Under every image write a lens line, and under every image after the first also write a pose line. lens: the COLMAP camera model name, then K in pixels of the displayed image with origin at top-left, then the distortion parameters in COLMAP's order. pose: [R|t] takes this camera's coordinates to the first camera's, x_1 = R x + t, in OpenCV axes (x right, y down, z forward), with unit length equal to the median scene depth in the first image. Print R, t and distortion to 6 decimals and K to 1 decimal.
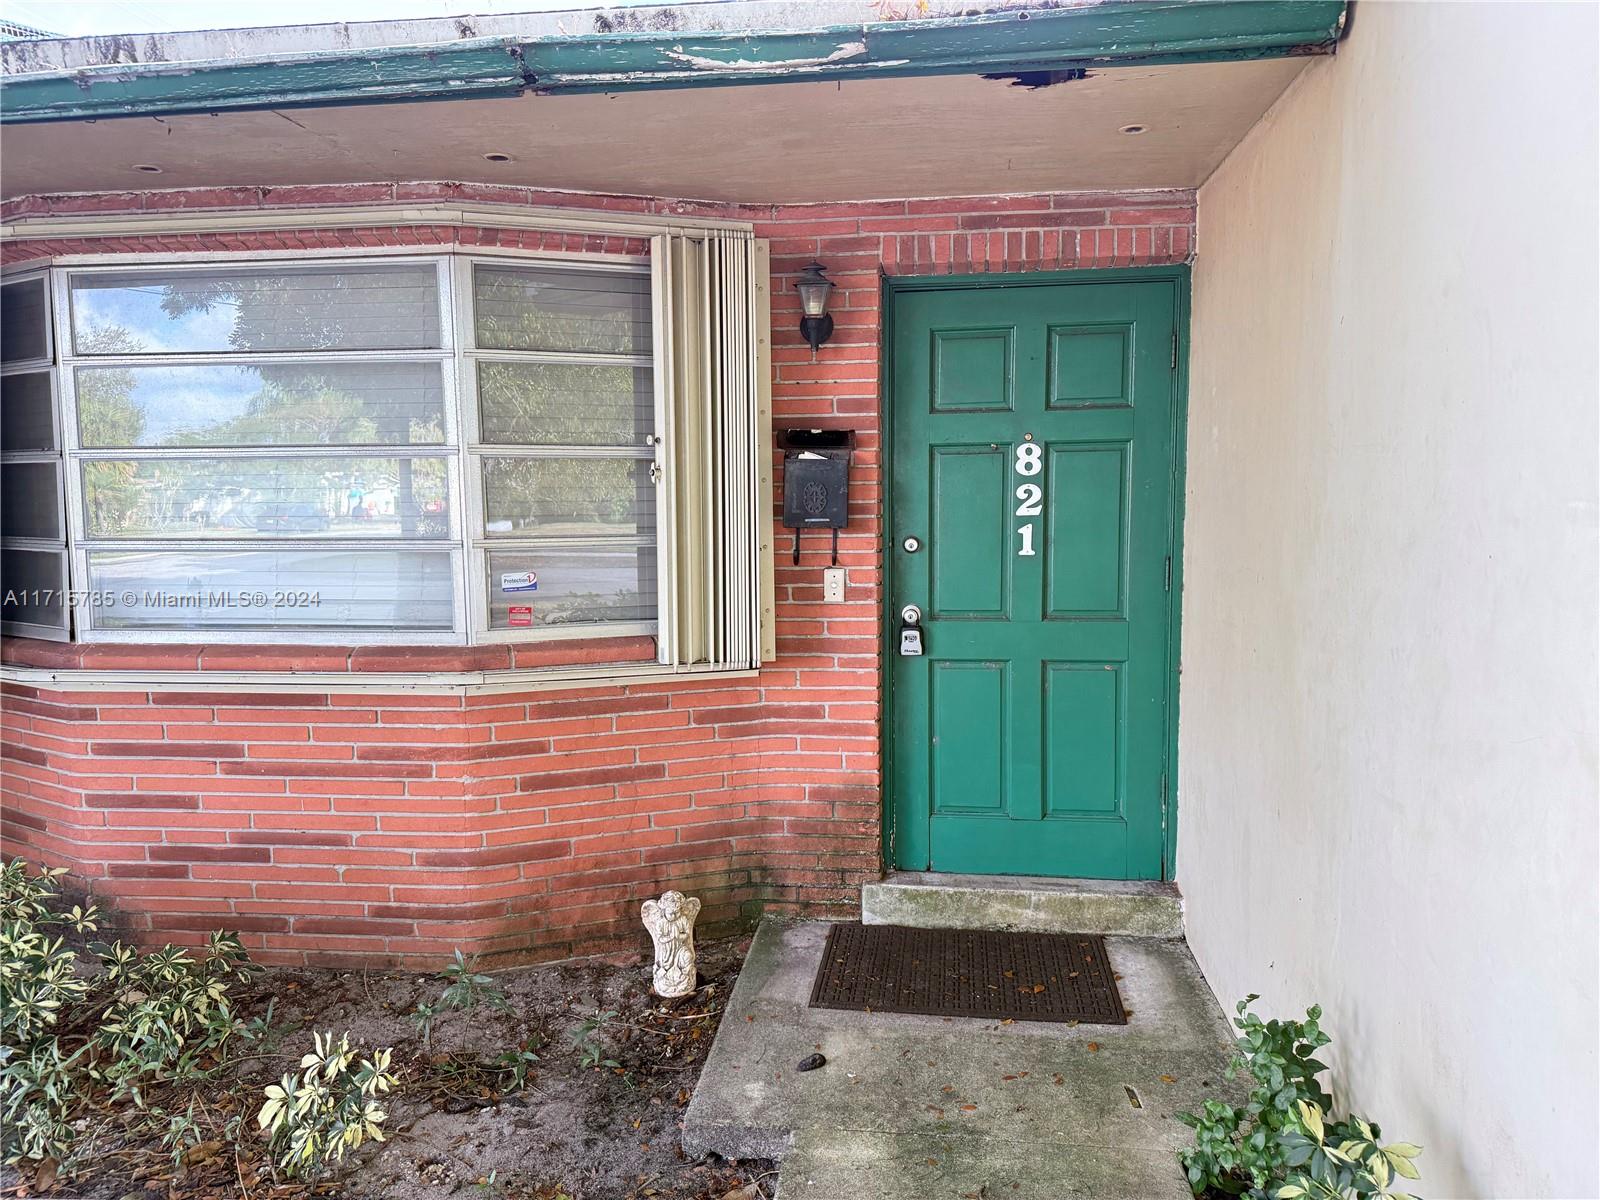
lens RADIAL K [[1099.8, 0, 800.0], [0, 1099.8, 600.0], [0, 0, 1]] dist [0.123260, -0.001768]
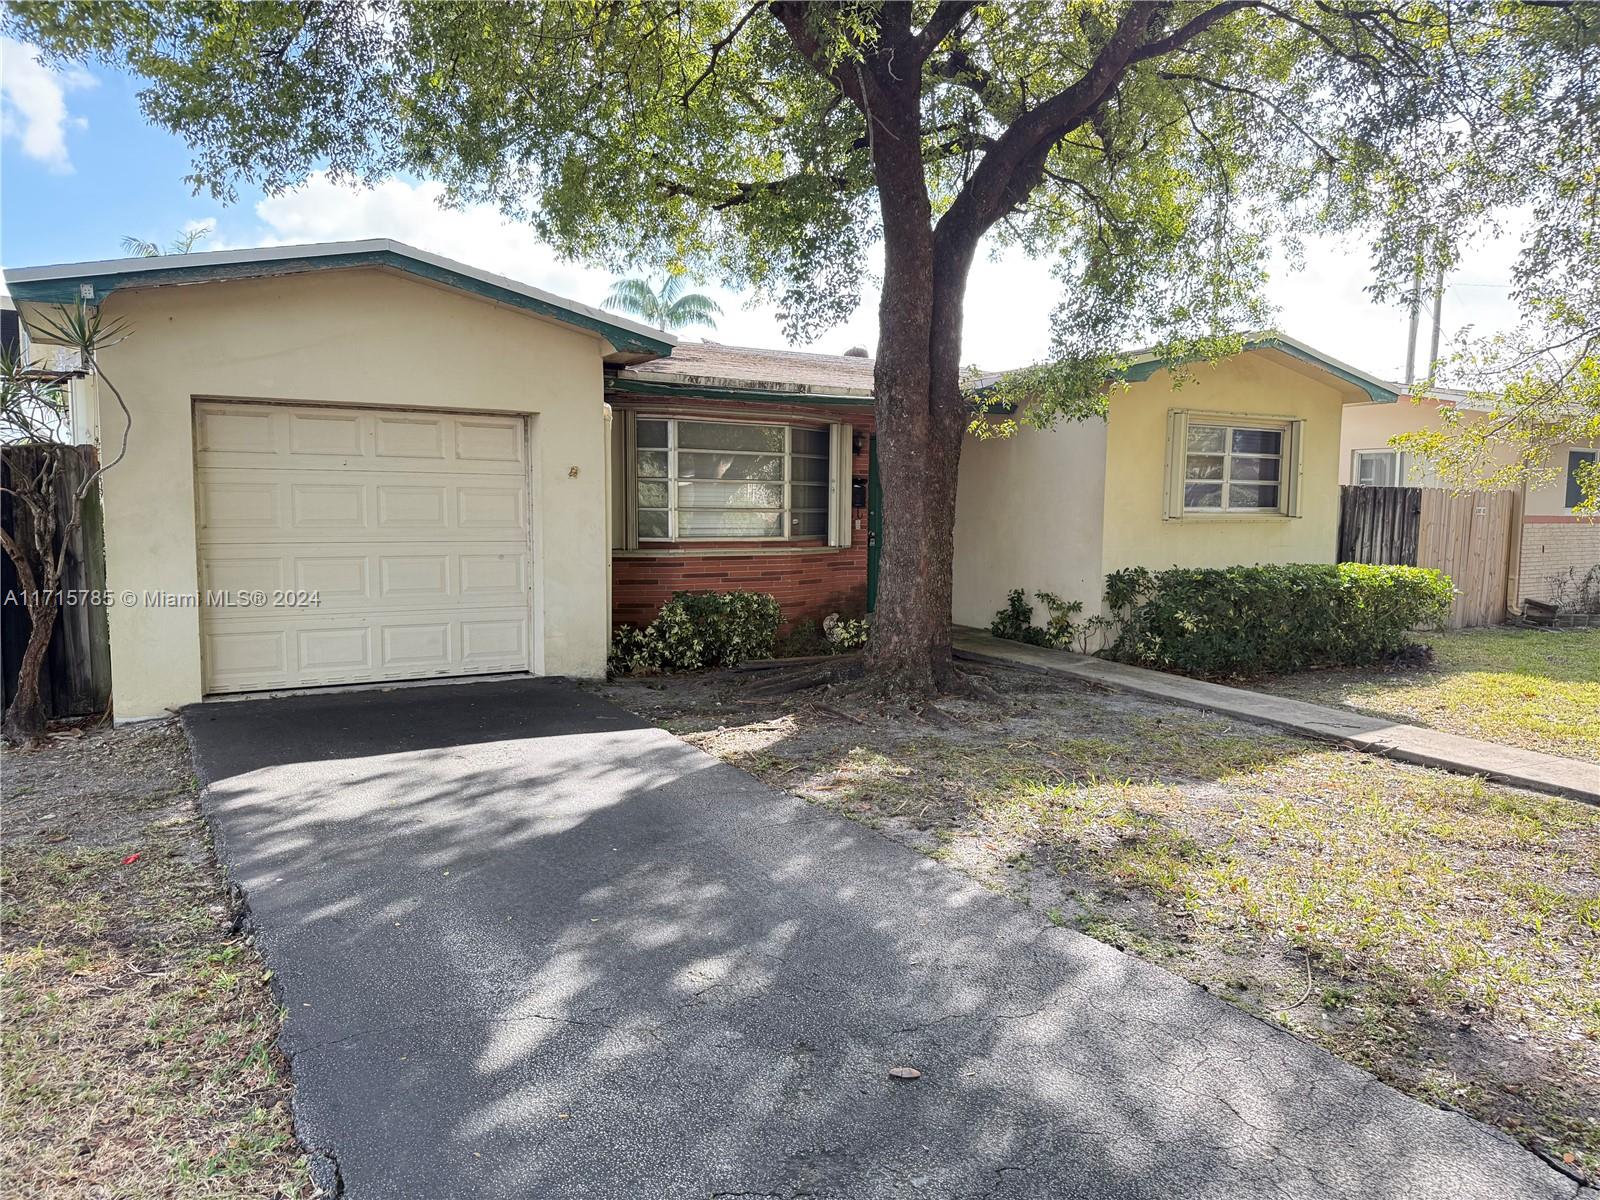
lens RADIAL K [[1099.8, 0, 800.0], [0, 1099.8, 600.0], [0, 0, 1]] dist [0.123260, -0.001768]
pose [[0.779644, -0.037419, 0.625105, -2.249471], [0.050918, 0.998696, -0.003724, 0.223952], [-0.624150, 0.034733, 0.780532, -1.531057]]
